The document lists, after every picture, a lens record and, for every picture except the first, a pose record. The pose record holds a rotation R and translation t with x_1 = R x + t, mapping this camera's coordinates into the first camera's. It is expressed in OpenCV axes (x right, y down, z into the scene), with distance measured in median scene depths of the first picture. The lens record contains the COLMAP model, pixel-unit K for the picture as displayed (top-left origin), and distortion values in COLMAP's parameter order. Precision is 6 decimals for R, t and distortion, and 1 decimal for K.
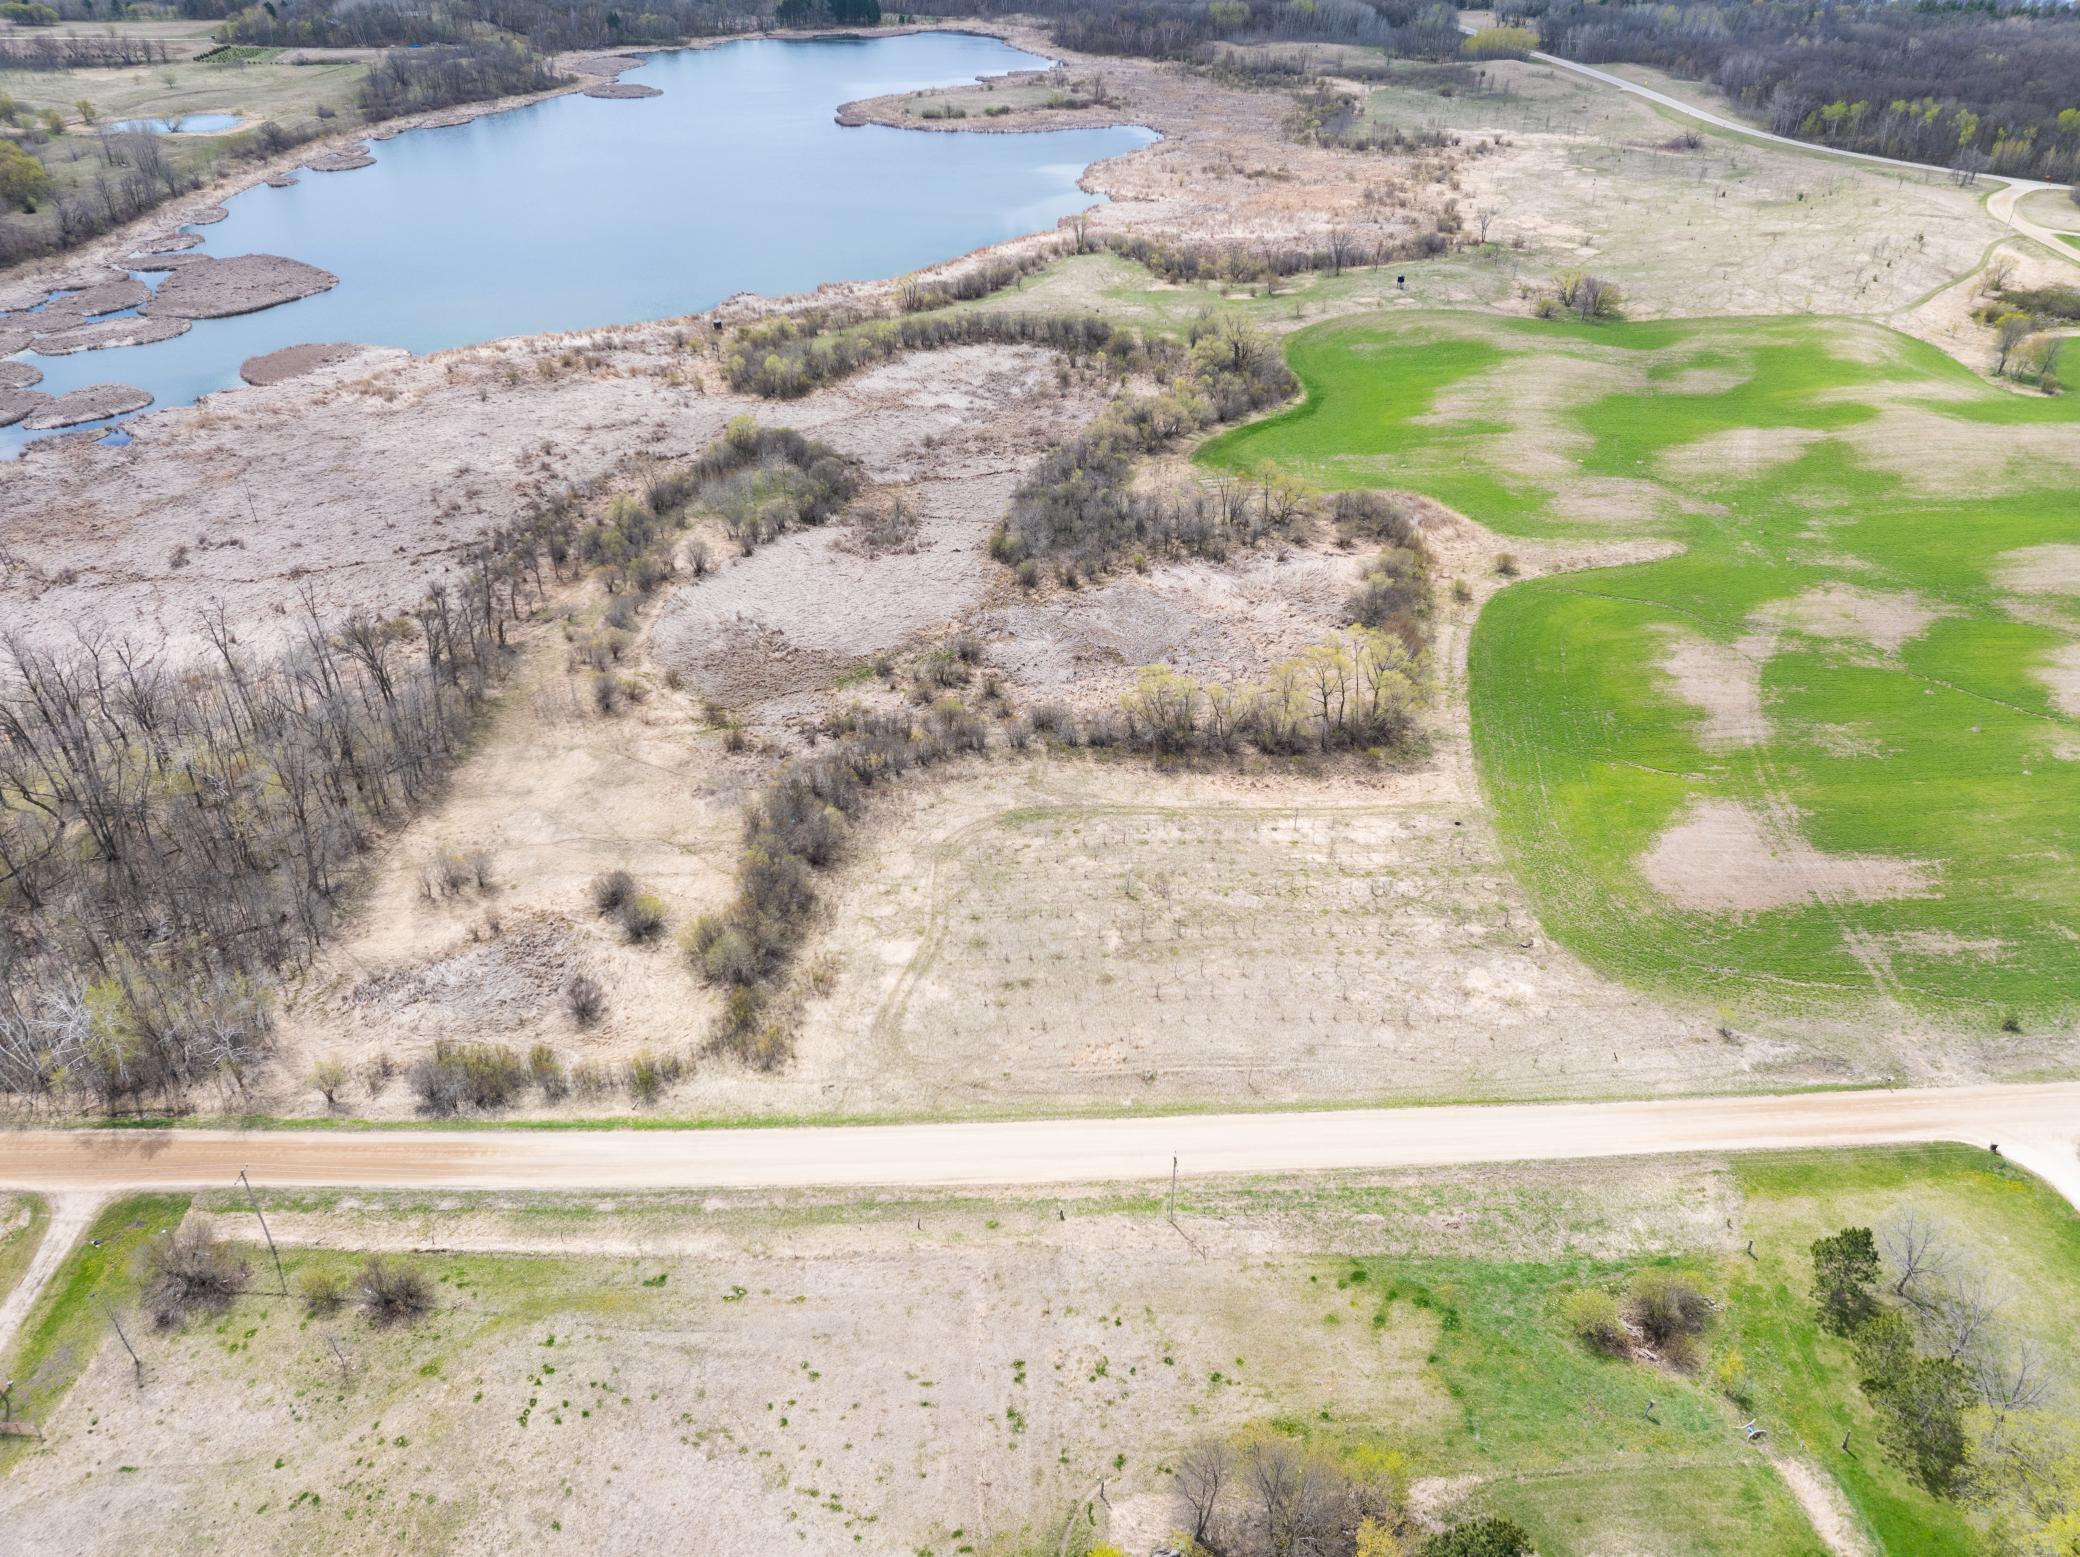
lens RADIAL K [[1446.0, 0, 1051.2], [0, 1446.0, 775.2], [0, 0, 1]] dist [-0.027094, -0.005658]
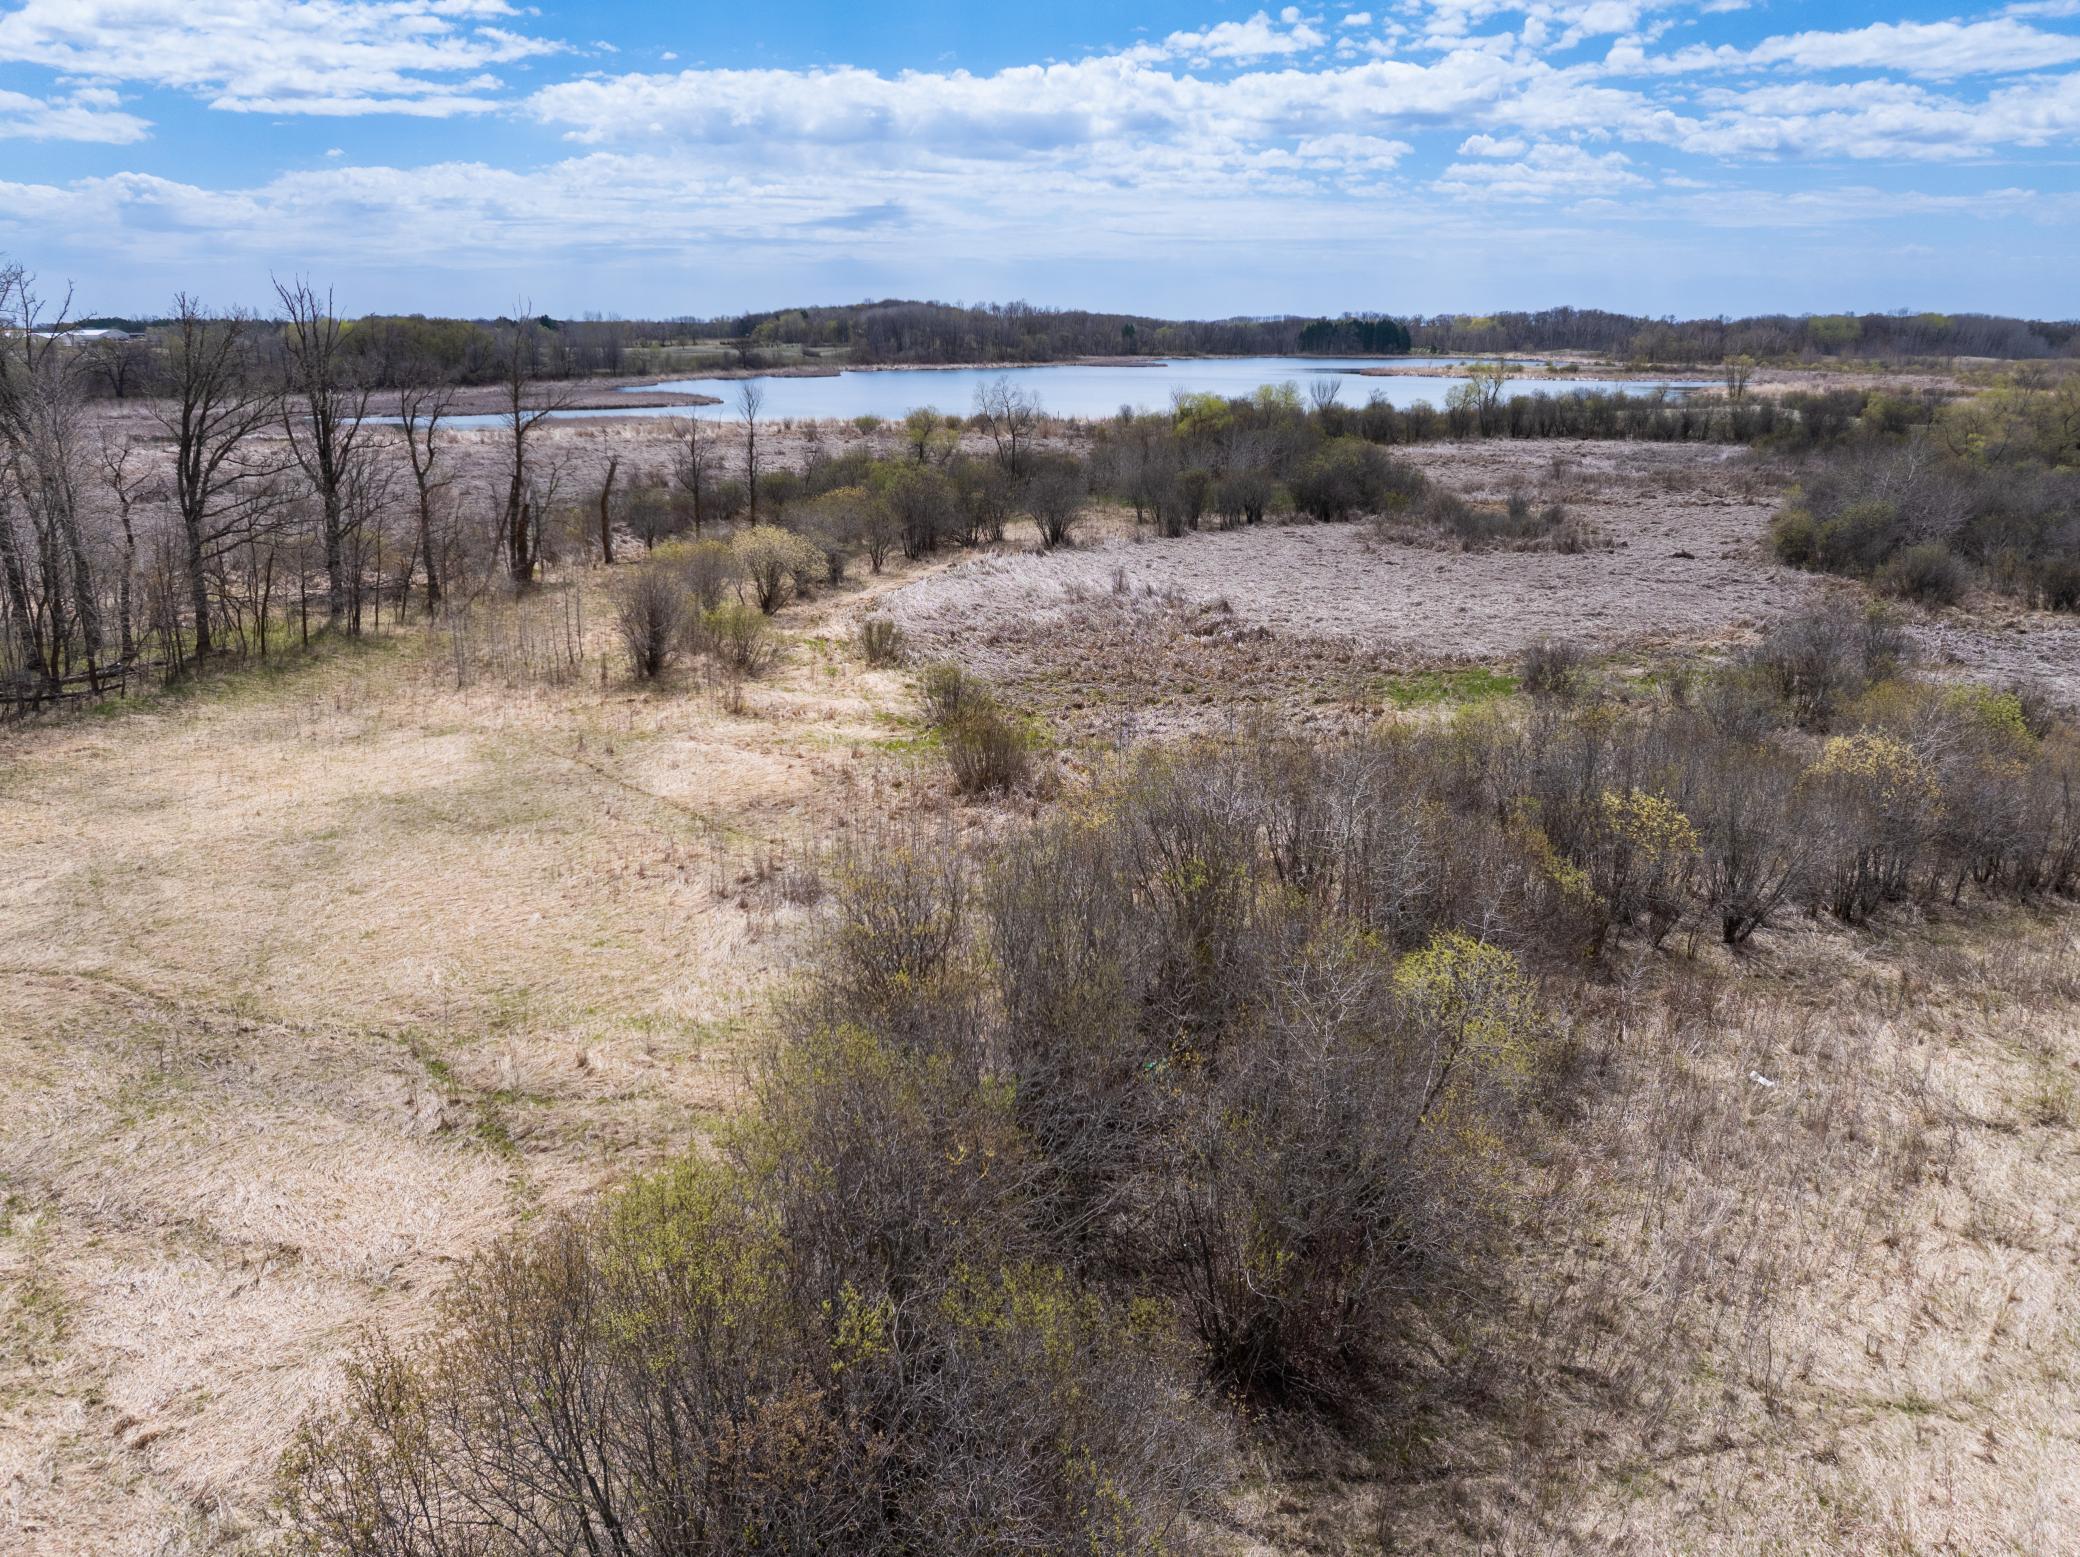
lens RADIAL K [[1446.0, 0, 1051.2], [0, 1446.0, 775.2], [0, 0, 1]] dist [-0.027094, -0.005658]
pose [[0.947186, 0.084368, -0.309389, -0.109129], [-0.167616, 0.952744, -0.253345, 0.033742], [0.273394, 0.291823, 0.916567, 0.641893]]
